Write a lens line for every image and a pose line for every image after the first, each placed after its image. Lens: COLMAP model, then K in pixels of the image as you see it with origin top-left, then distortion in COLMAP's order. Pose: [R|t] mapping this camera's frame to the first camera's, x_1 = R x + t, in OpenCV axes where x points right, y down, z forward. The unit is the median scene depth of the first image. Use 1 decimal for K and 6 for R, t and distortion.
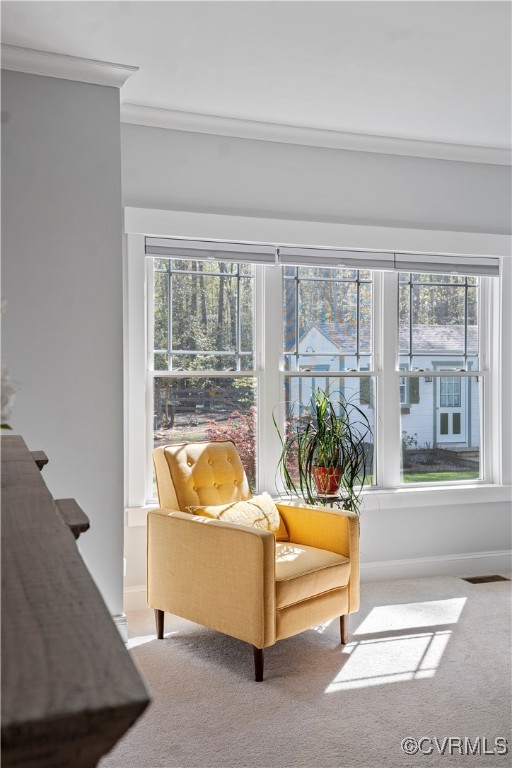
lens RADIAL K [[735.1, 0, 255.3], [0, 735.1, 379.4], [0, 0, 1]] dist [0.119405, 0.000000]
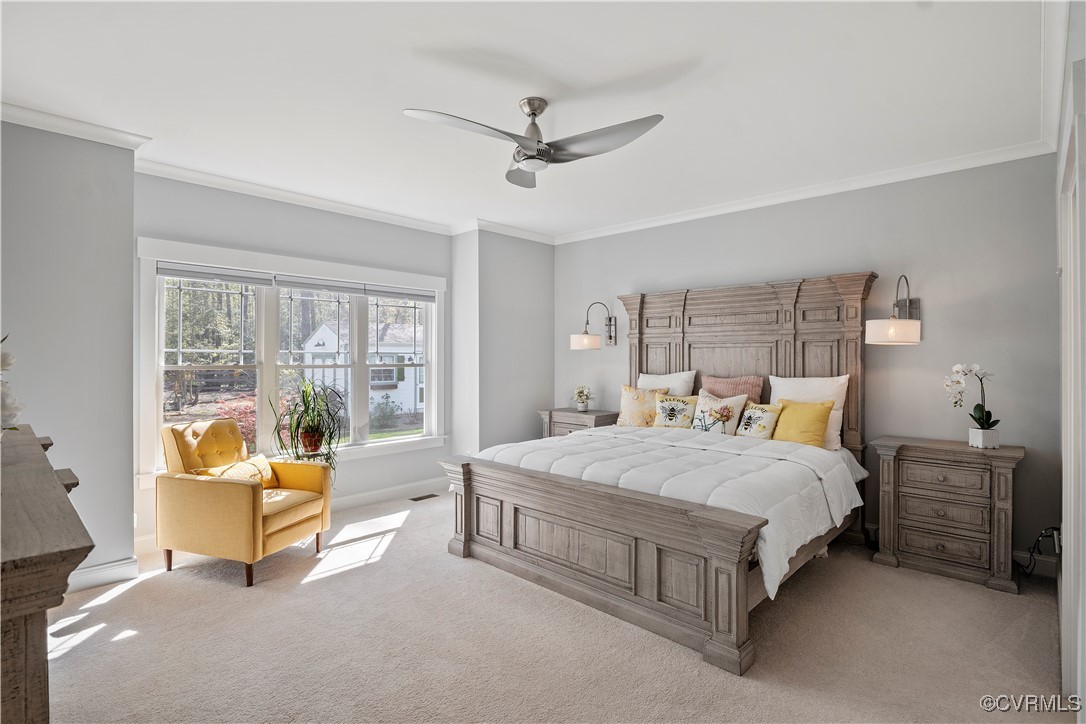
lens RADIAL K [[529.6, 0, 551.1], [0, 529.6, 357.3], [0, 0, 1]] dist [-0.011821, -0.002823]
pose [[0.888139, 0.002168, 0.459571, 0.040746], [0.002211, 0.999957, -0.008990, -0.017111], [-0.459571, 0.009001, 0.888096, -0.119646]]
